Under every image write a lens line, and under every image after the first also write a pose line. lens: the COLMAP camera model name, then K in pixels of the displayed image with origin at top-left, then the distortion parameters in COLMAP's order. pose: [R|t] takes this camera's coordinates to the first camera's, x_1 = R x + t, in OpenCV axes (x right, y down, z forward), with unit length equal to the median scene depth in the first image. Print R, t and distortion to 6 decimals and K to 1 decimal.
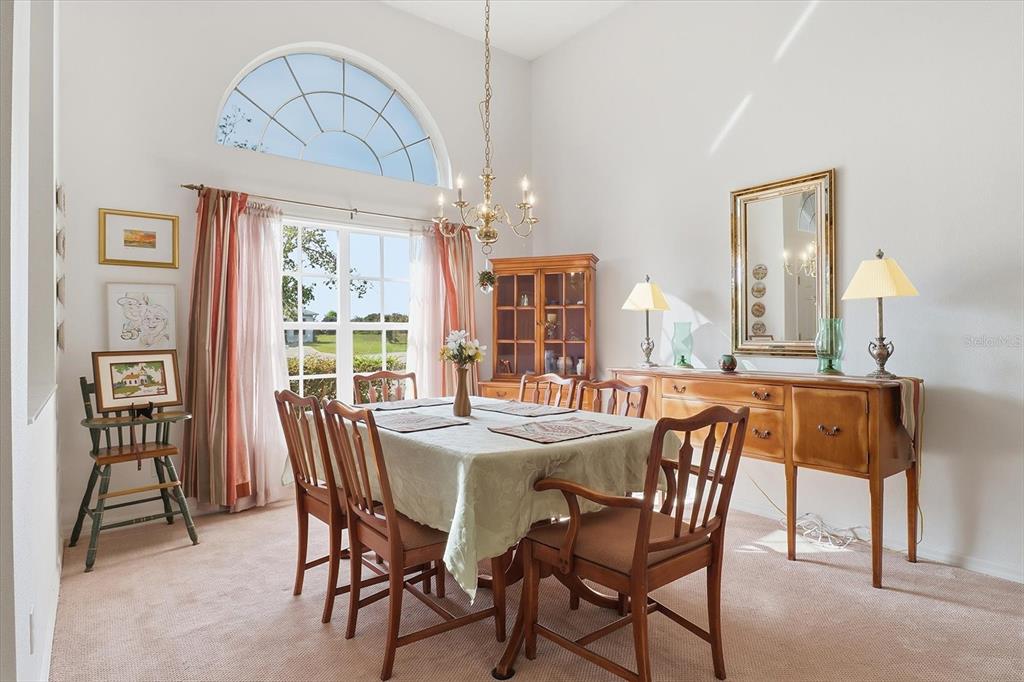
lens RADIAL K [[480.3, 0, 506.9], [0, 480.3, 333.6], [0, 0, 1]] dist [-0.015134, -0.000319]
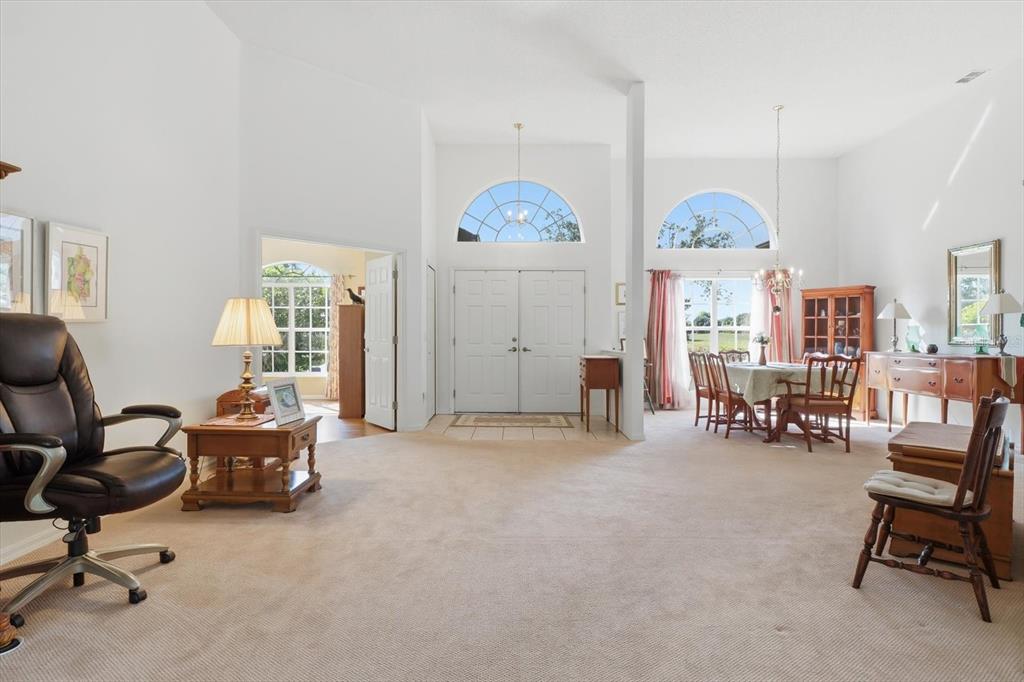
lens RADIAL K [[480.3, 0, 506.9], [0, 480.3, 333.6], [0, 0, 1]] dist [-0.015134, -0.000319]
pose [[0.738733, 0.004820, -0.673981, 0.424265], [-0.004074, 0.999988, 0.002686, 0.004991], [0.673985, 0.000762, 0.738744, -1.225449]]
